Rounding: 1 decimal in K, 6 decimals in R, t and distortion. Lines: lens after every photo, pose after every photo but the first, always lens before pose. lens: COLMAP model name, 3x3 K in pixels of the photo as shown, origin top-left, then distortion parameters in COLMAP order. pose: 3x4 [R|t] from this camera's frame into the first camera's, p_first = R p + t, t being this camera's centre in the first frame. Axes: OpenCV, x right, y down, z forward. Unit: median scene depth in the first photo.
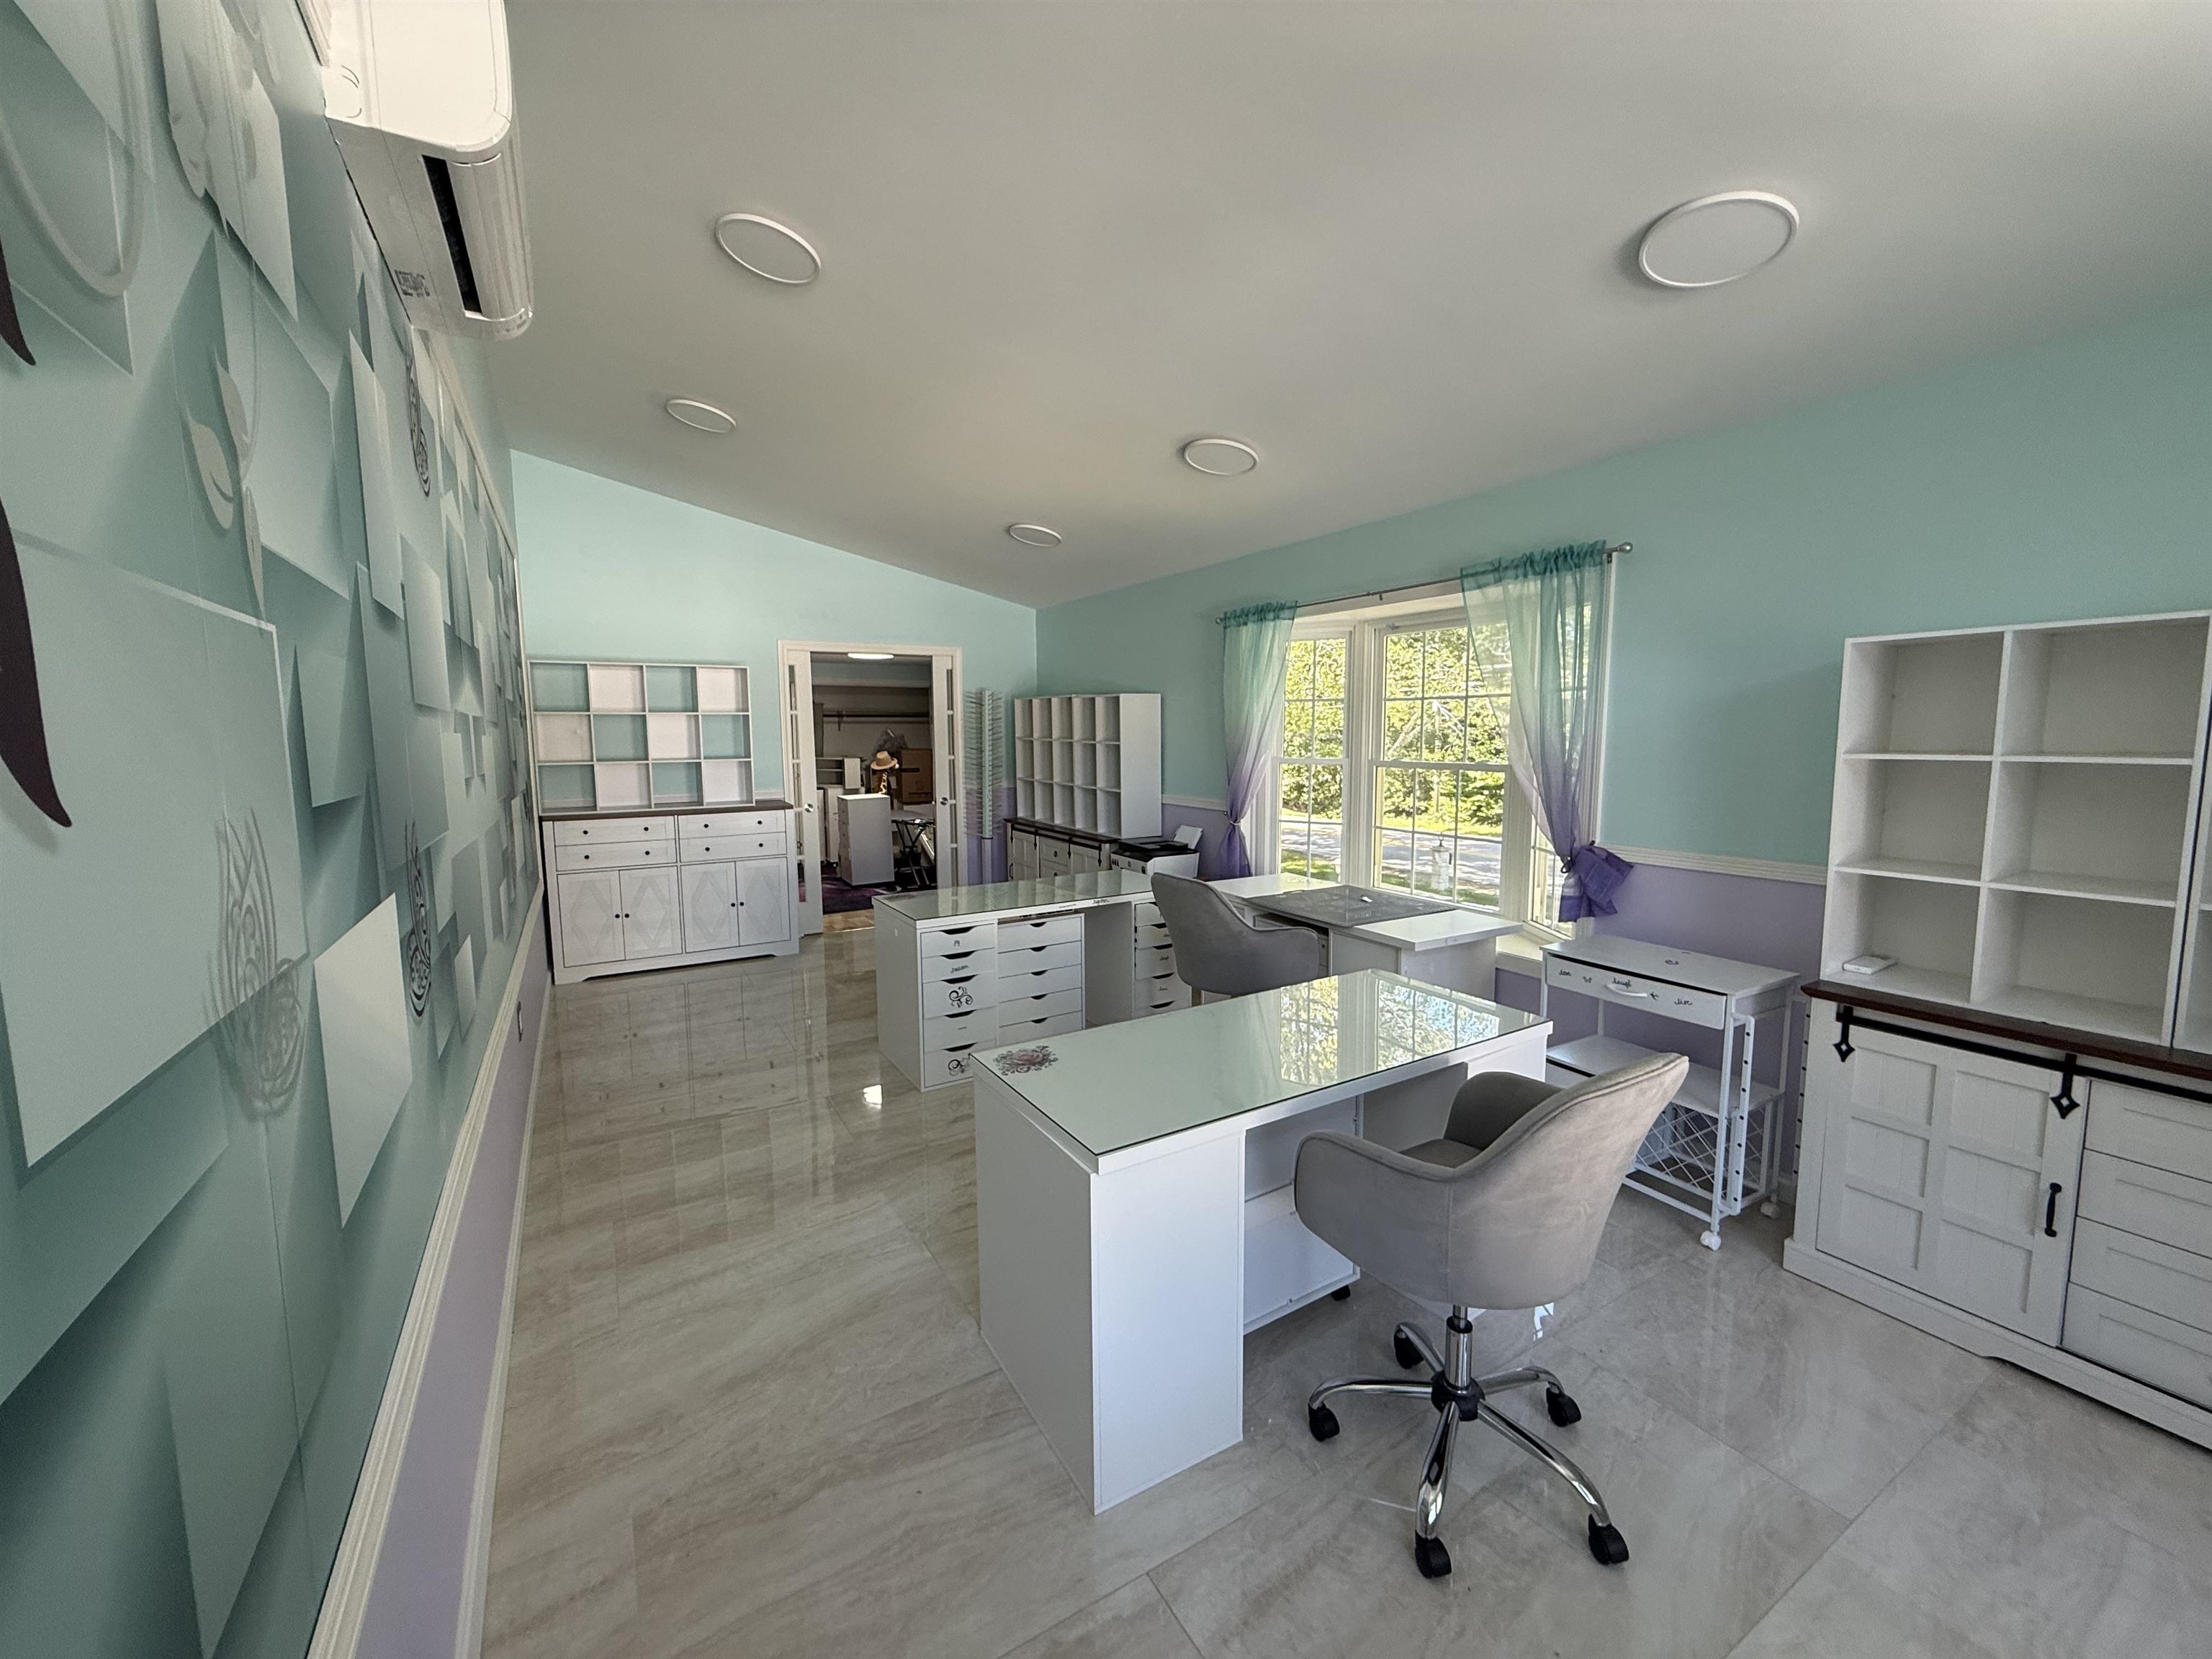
lens RADIAL K [[878.2, 0, 1098.8], [0, 878.2, 827.0], [0, 0, 1]] dist [-0.001918, 0.000929]
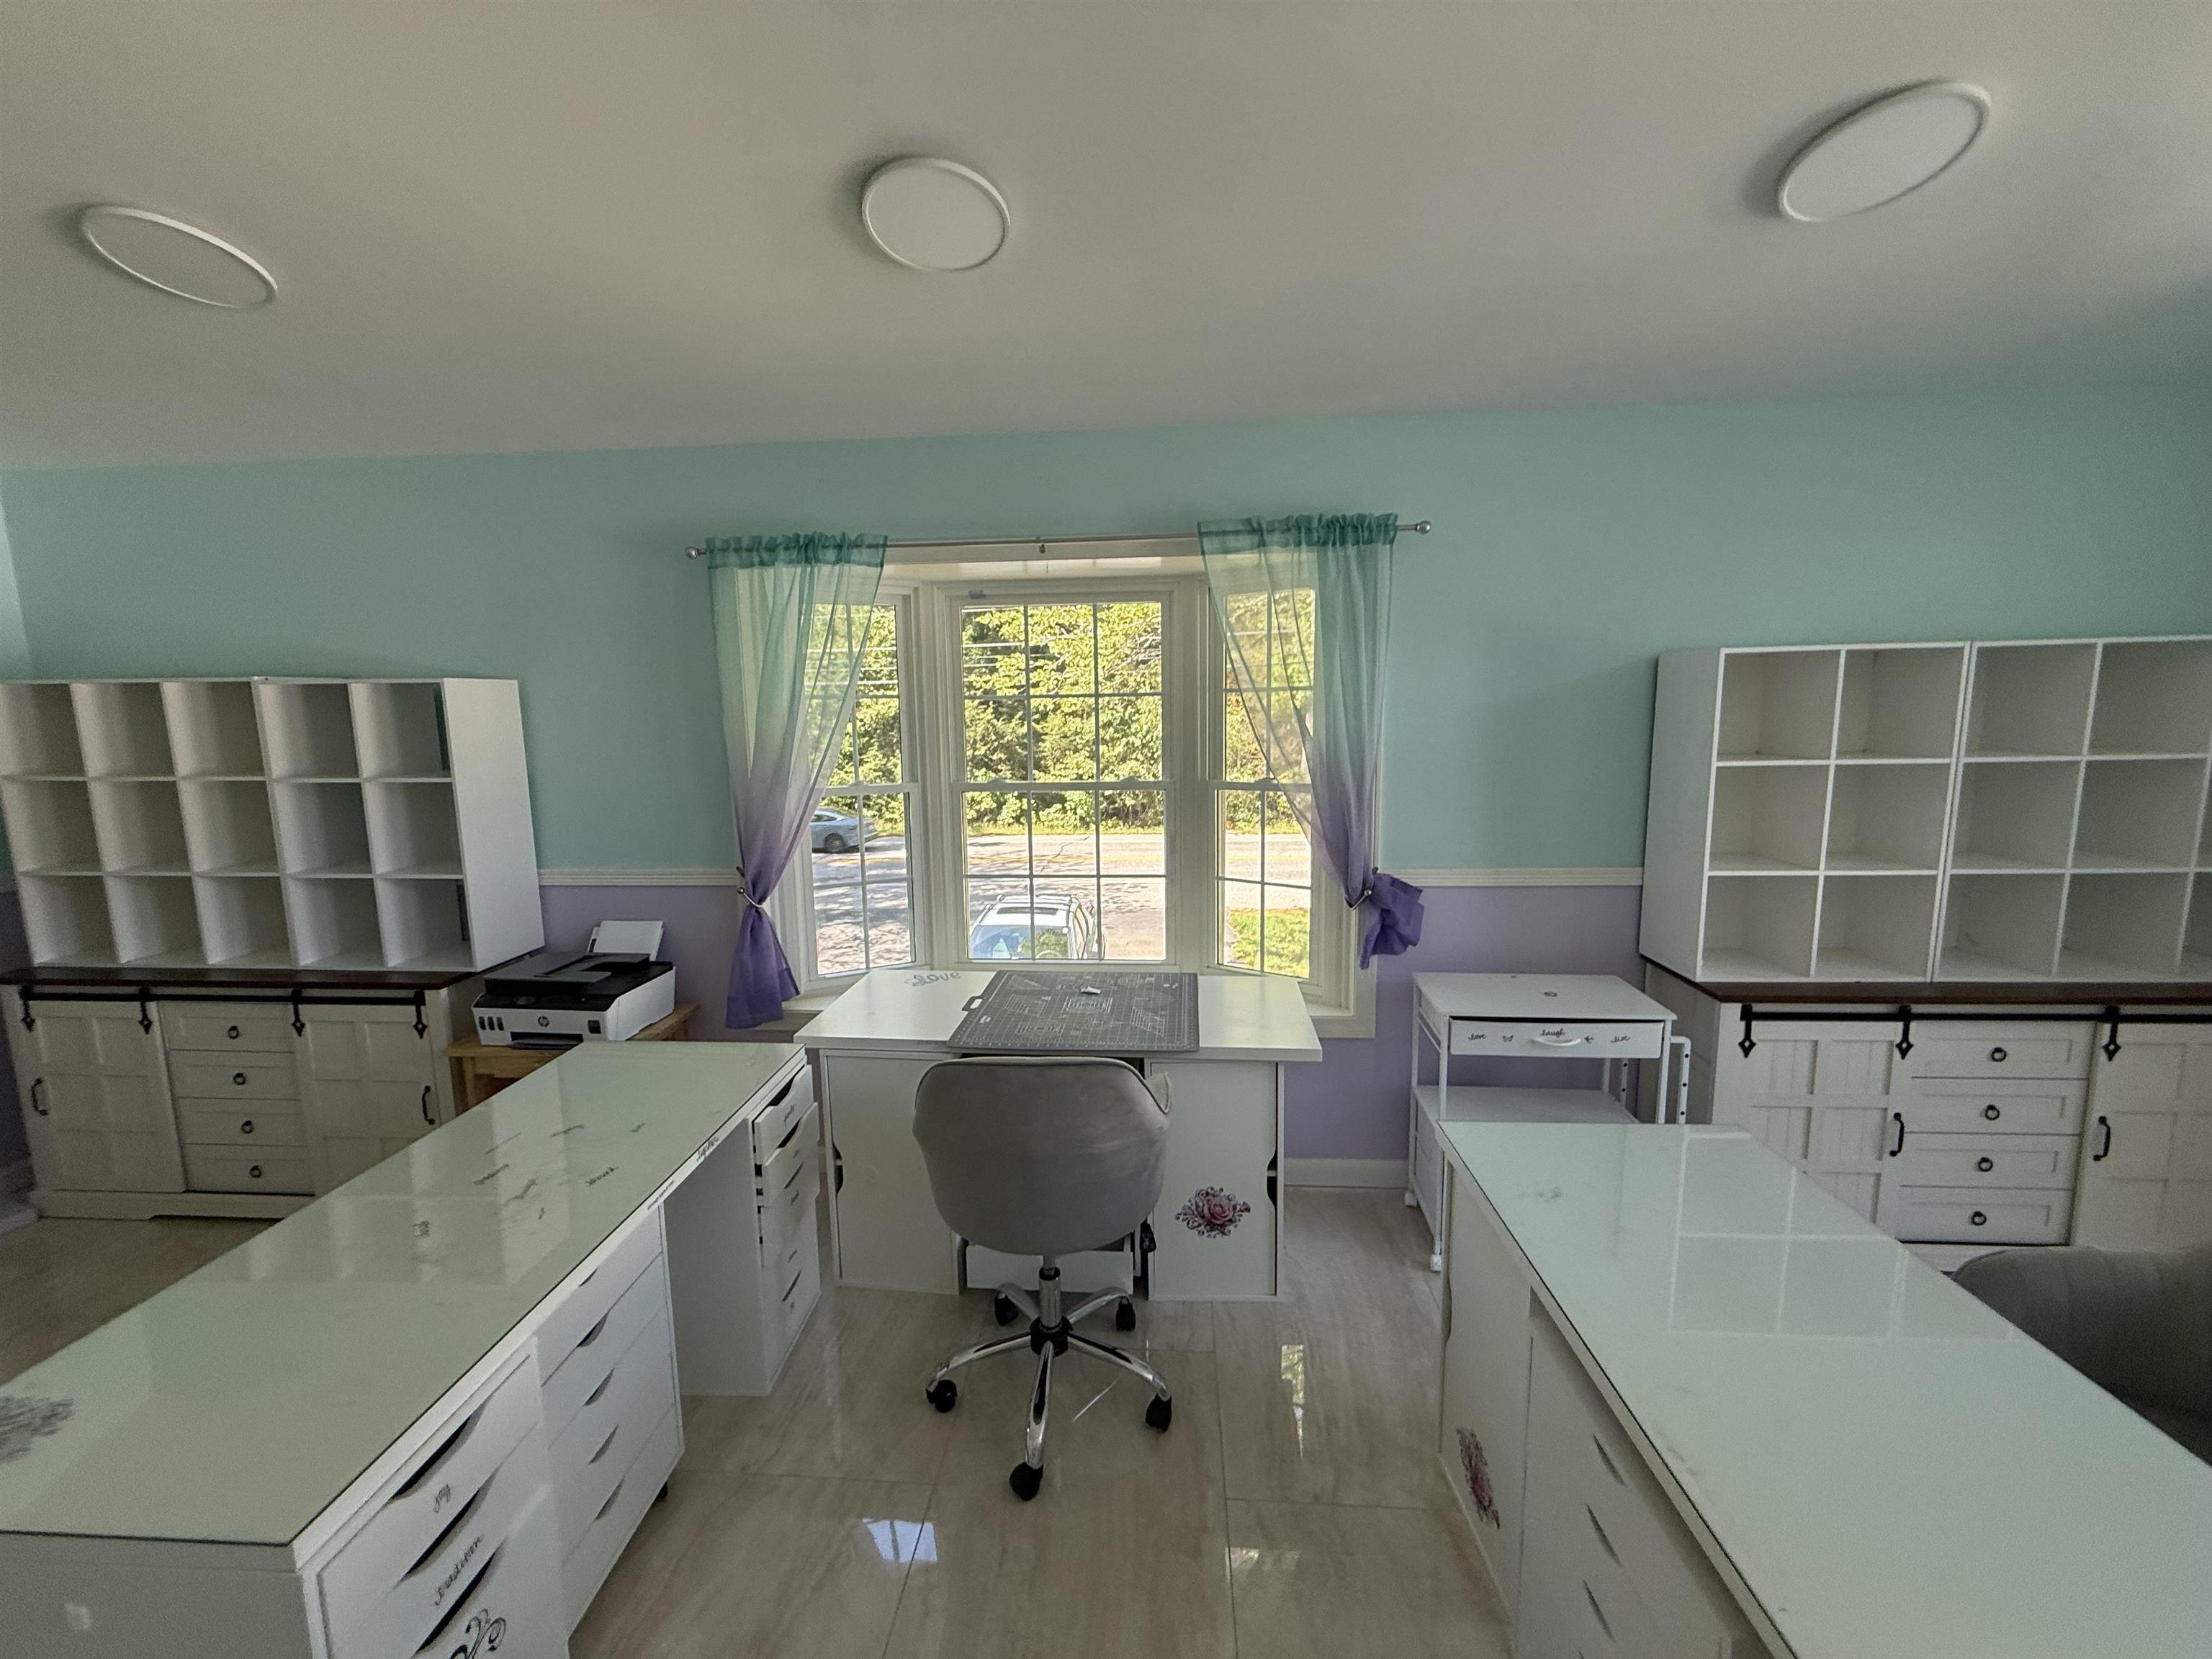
lens RADIAL K [[878.2, 0, 1098.8], [0, 878.2, 827.0], [0, 0, 1]] dist [-0.001918, 0.000929]
pose [[0.569196, -0.111001, 0.814674, -0.268441], [0.104142, 0.992598, 0.062482, -0.098348], [-0.815579, 0.049278, 0.576543, 0.671991]]
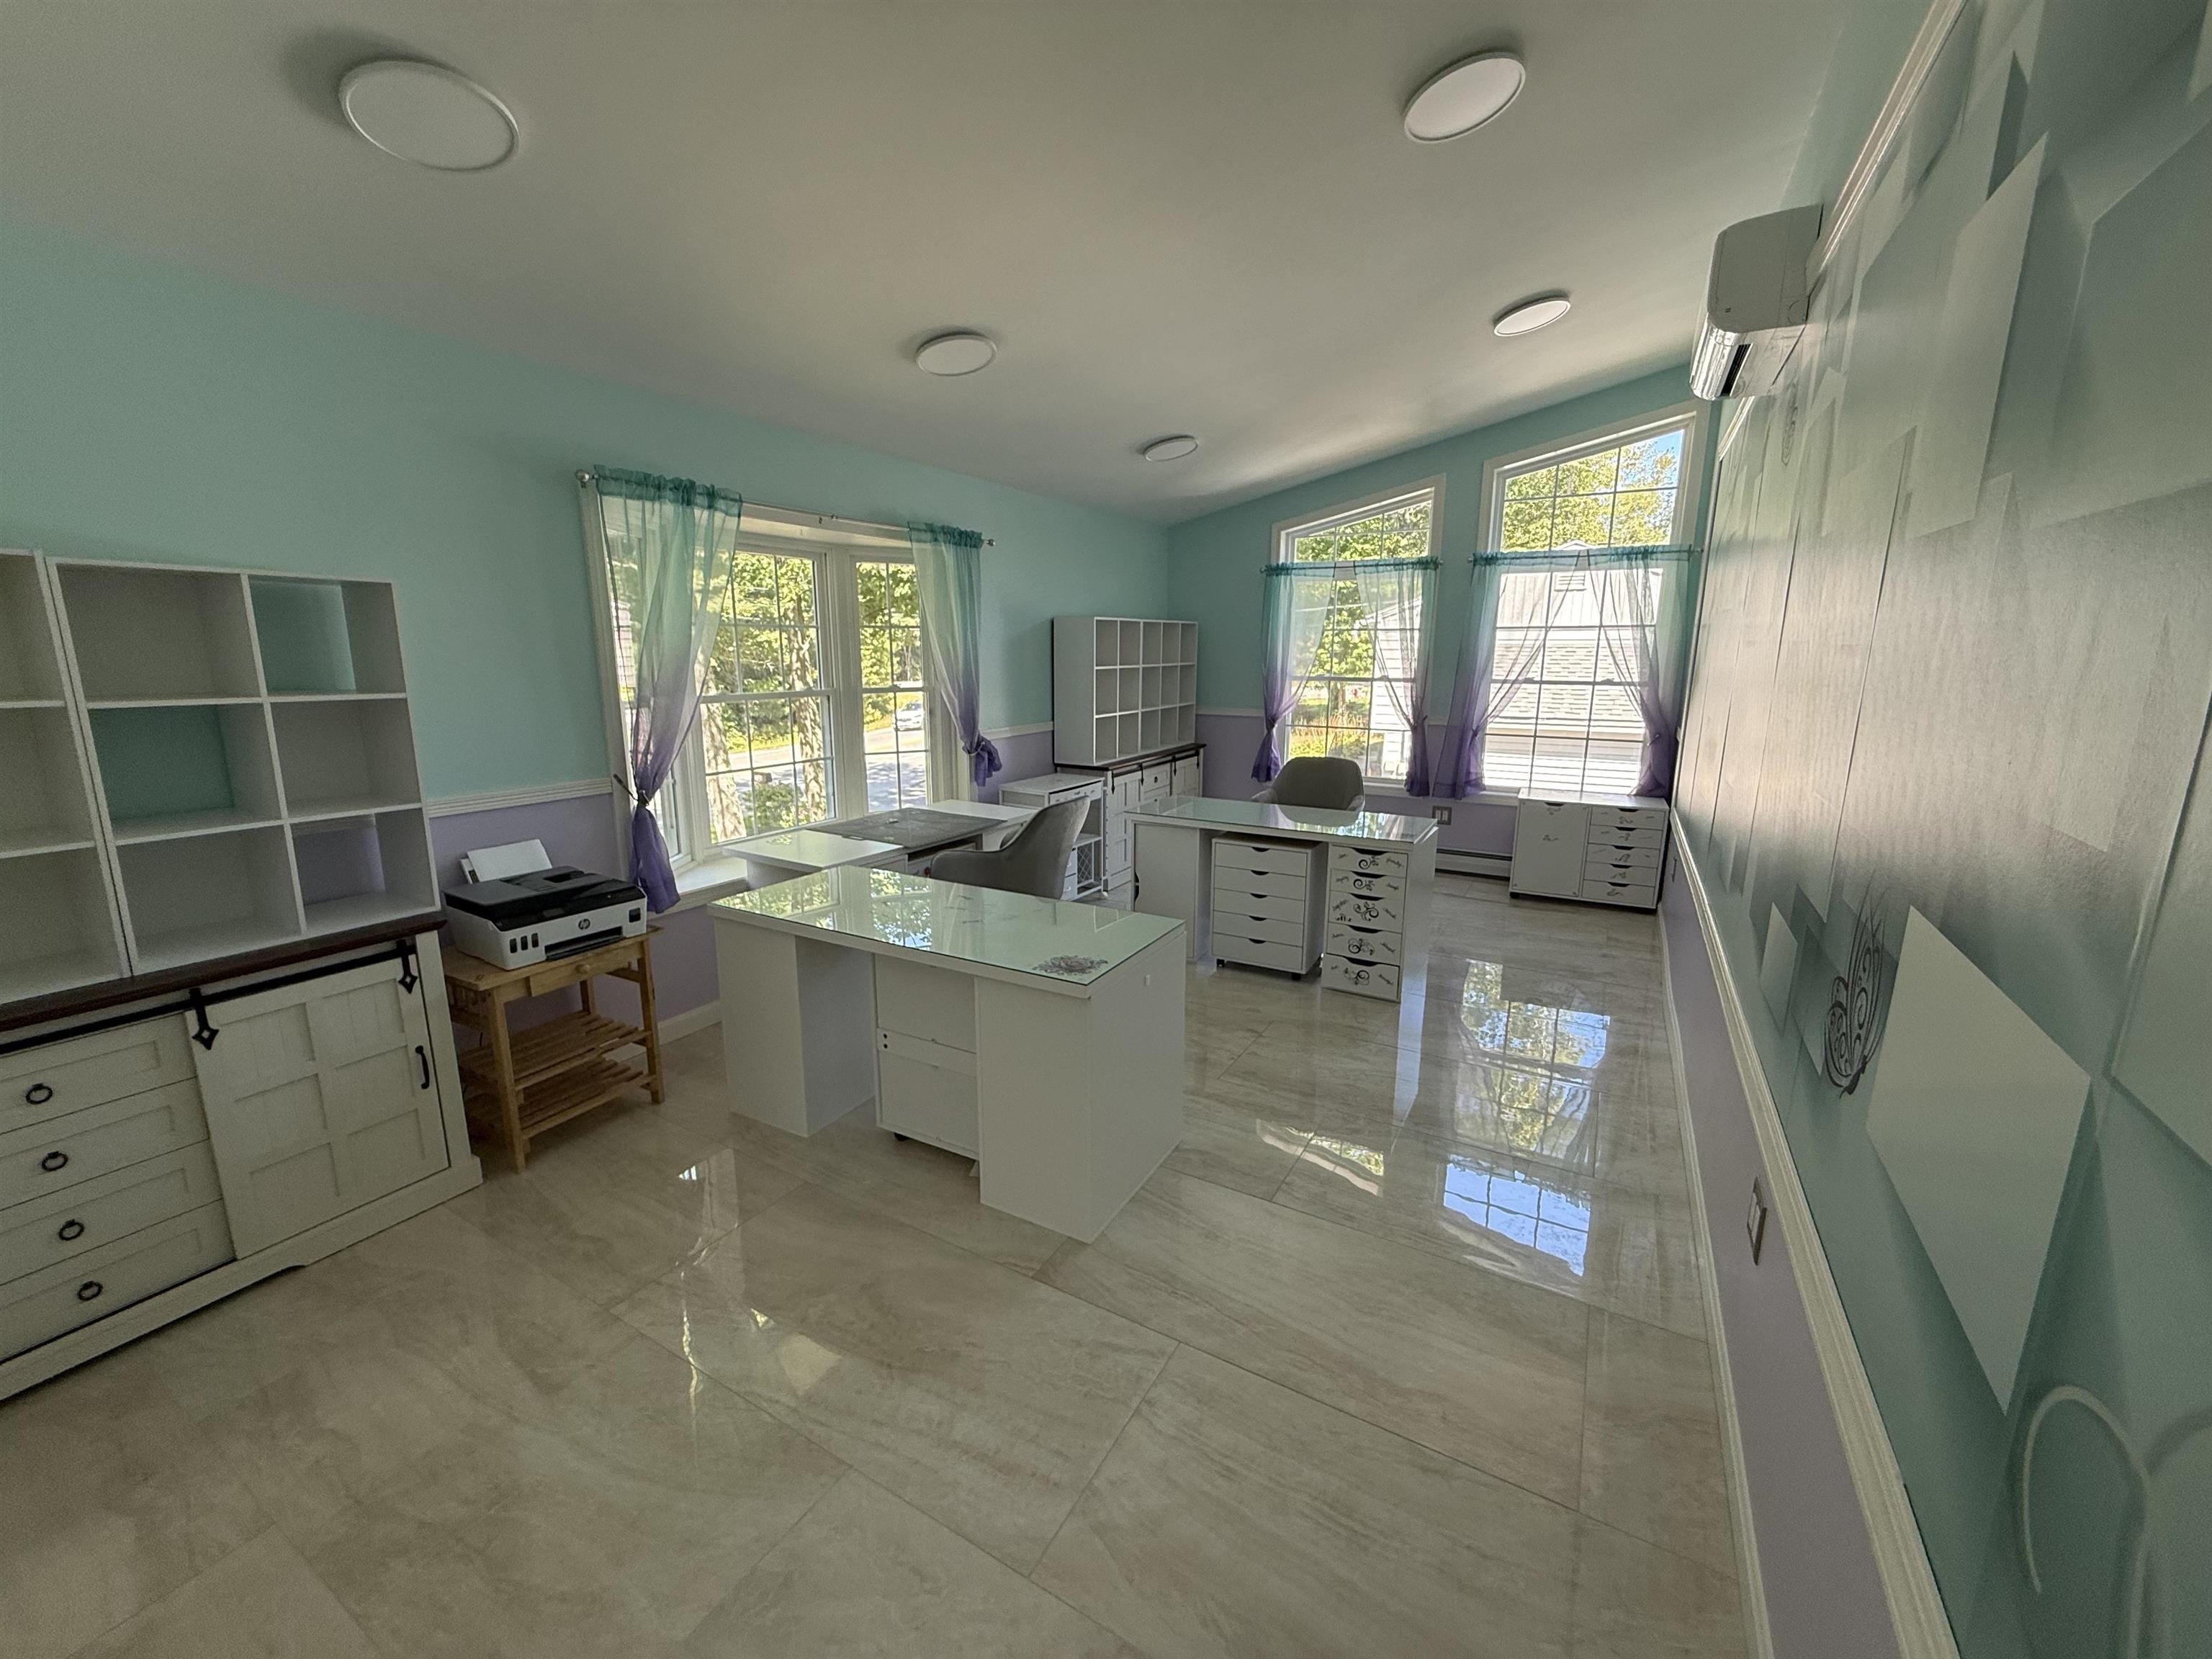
lens RADIAL K [[878.2, 0, 1098.8], [0, 878.2, 827.0], [0, 0, 1]] dist [-0.001918, 0.000929]
pose [[-0.486271, -0.153298, 0.860256, -0.817352], [0.113881, 0.964976, 0.236332, -0.149813], [-0.866355, 0.212888, -0.451782, 1.434284]]
